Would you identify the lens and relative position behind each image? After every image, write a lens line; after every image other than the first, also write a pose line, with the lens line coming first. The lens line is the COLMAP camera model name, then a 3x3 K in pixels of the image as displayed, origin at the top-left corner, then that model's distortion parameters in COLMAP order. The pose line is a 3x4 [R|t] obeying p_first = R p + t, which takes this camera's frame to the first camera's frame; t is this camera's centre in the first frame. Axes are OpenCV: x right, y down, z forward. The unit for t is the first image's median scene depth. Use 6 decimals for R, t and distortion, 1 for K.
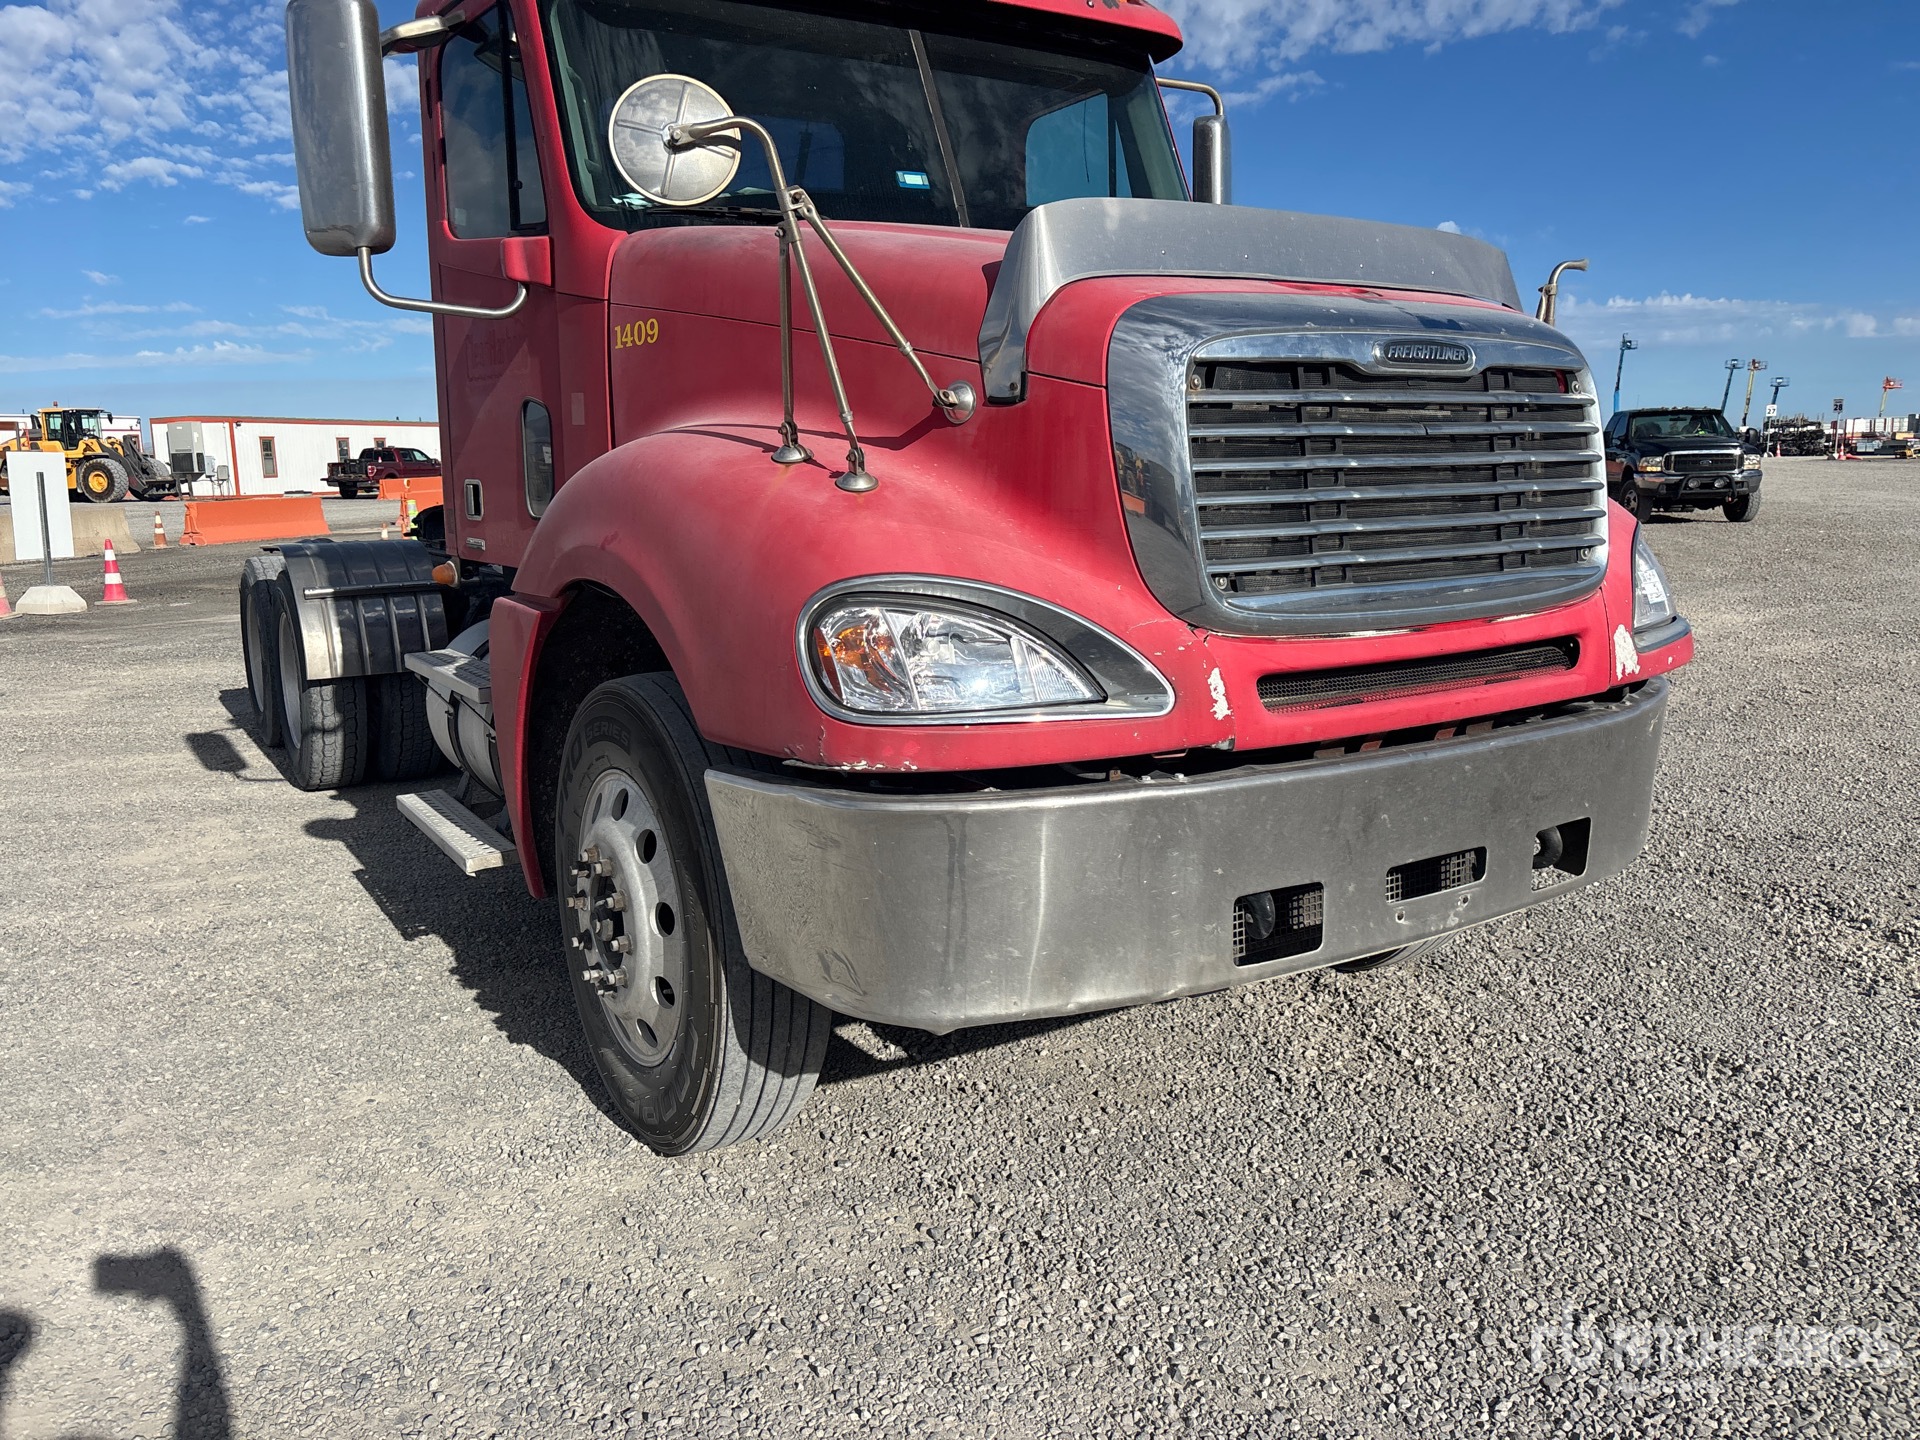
lens RADIAL K [[1496.9, 0, 963.3], [0, 1496.9, 707.8], [0, 0, 1]] dist [0.044873, -0.058138]
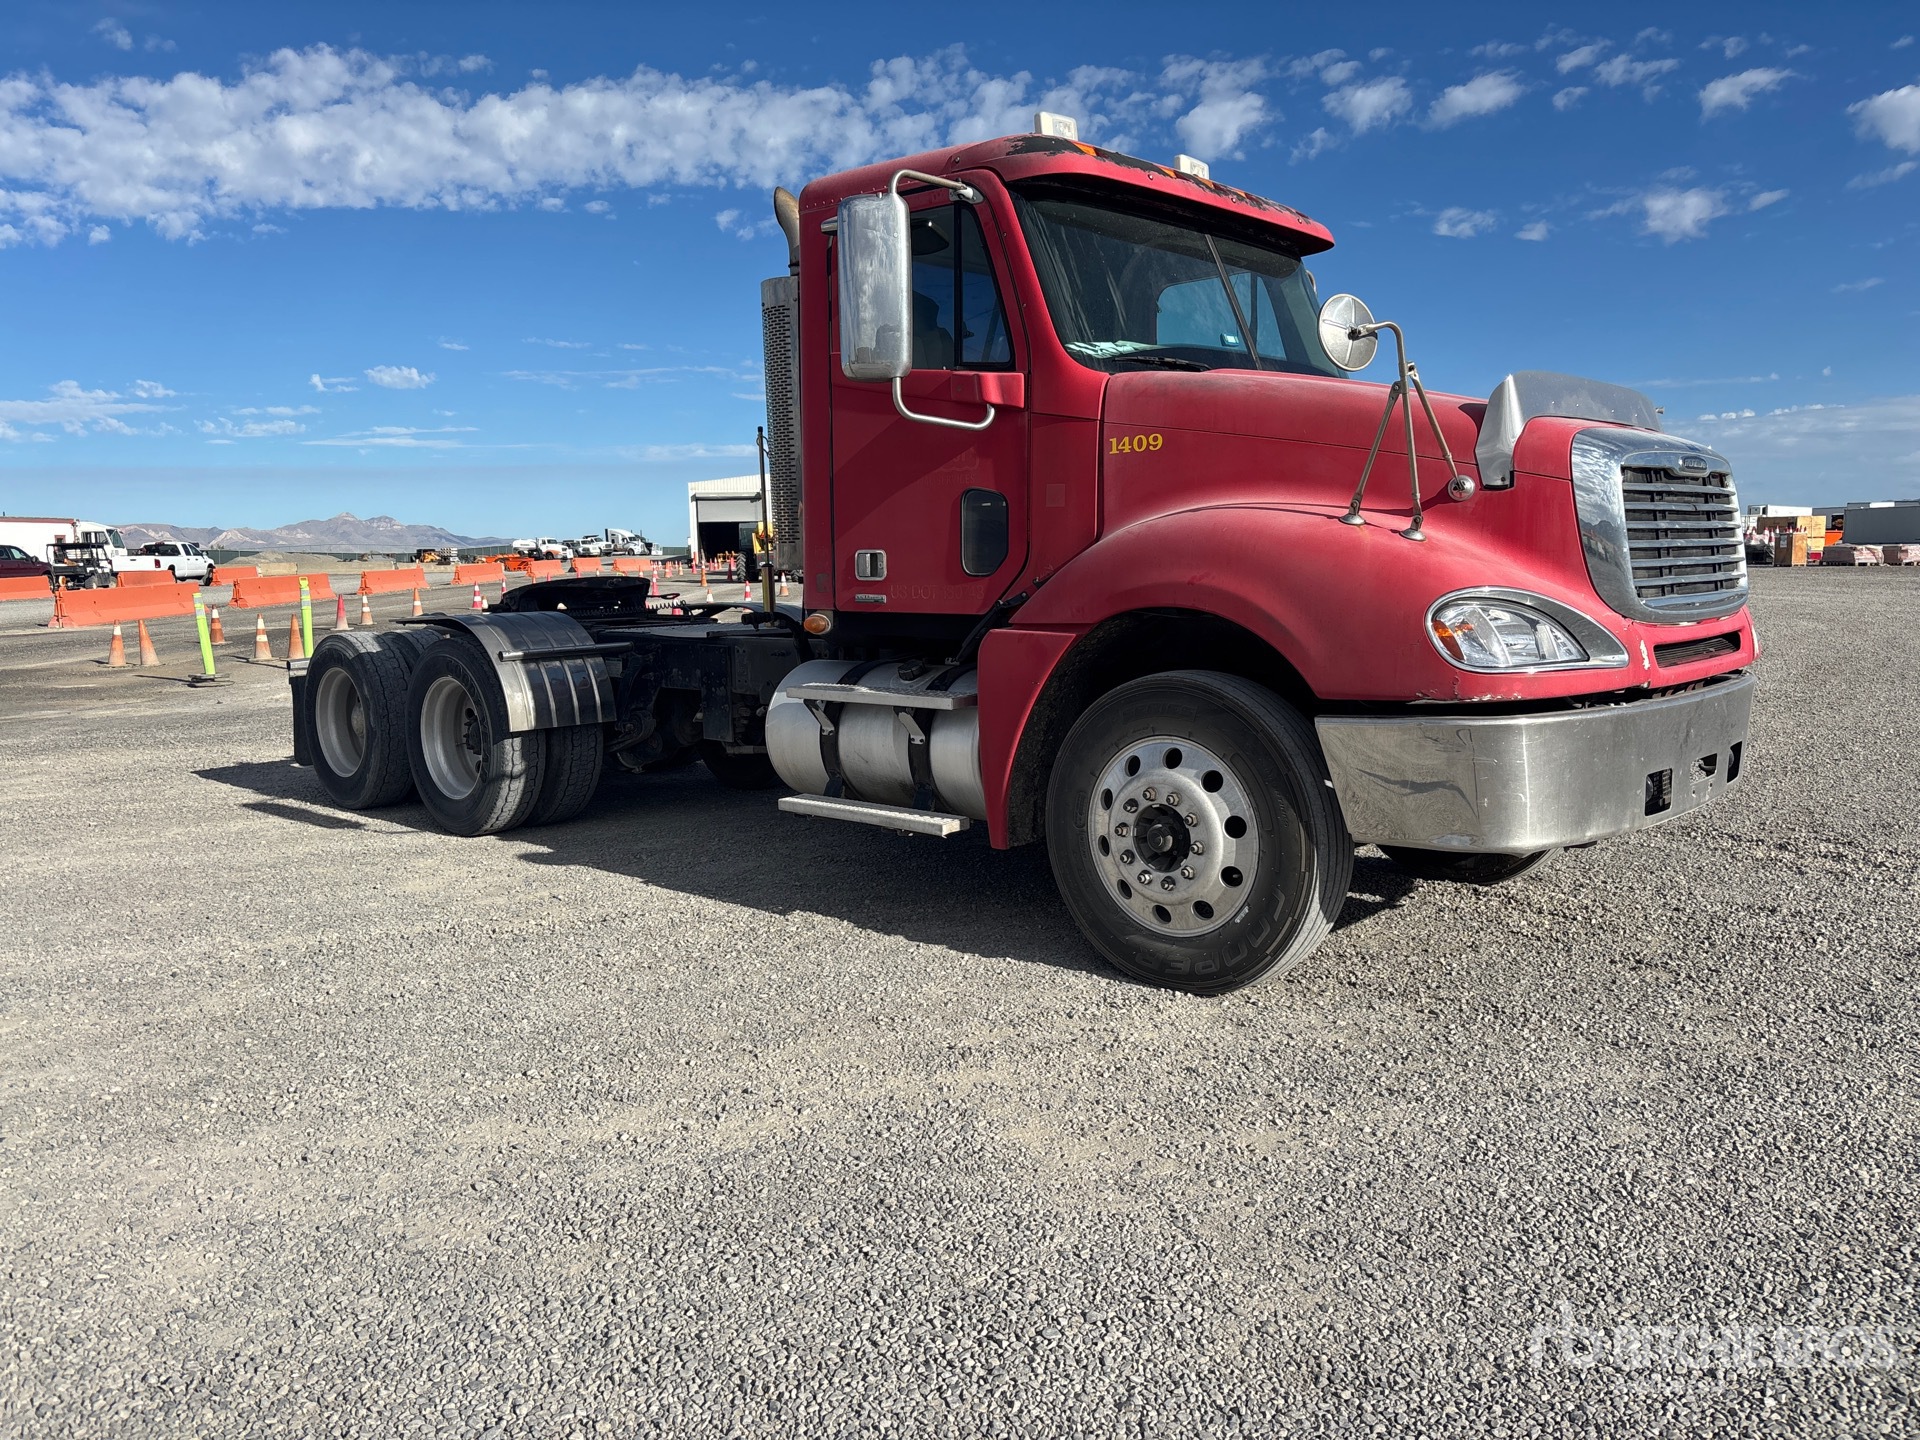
lens RADIAL K [[1496.9, 0, 963.3], [0, 1496.9, 707.8], [0, 0, 1]] dist [0.044873, -0.058138]
pose [[0.967628, -0.026426, 0.250993, -0.823555], [0.042772, 0.997288, -0.059893, 0.097854], [-0.248729, 0.068690, 0.966134, -0.387658]]
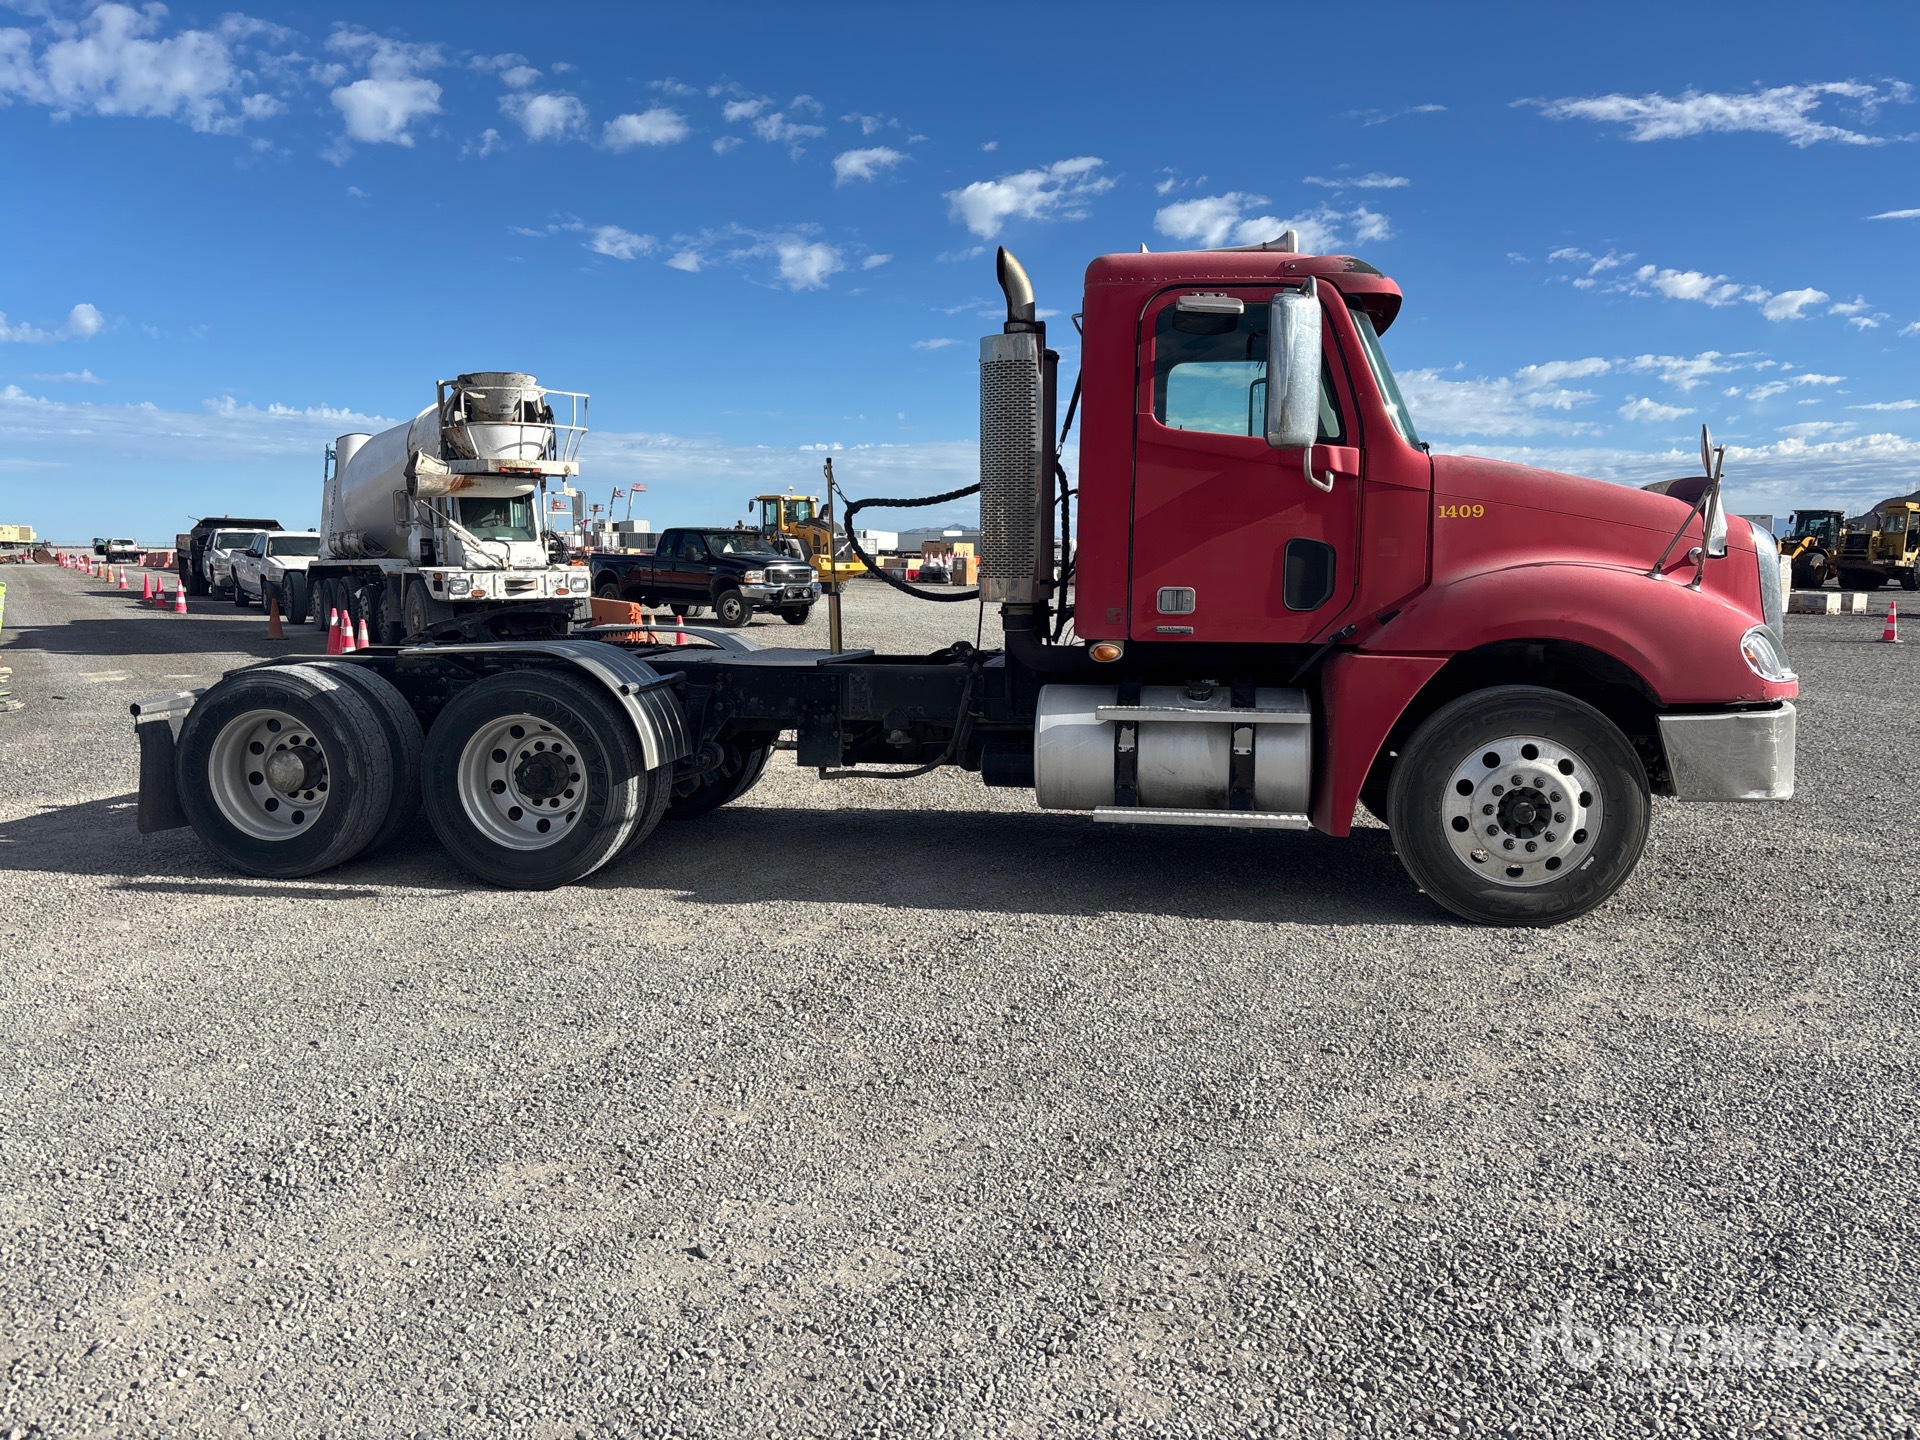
lens RADIAL K [[1496.9, 0, 963.3], [0, 1496.9, 707.8], [0, 0, 1]] dist [0.044873, -0.058138]
pose [[0.644945, -0.061247, 0.761771, -2.272282], [0.109089, 0.993954, -0.012444, -0.050659], [-0.756403, 0.091126, 0.647727, 0.292943]]
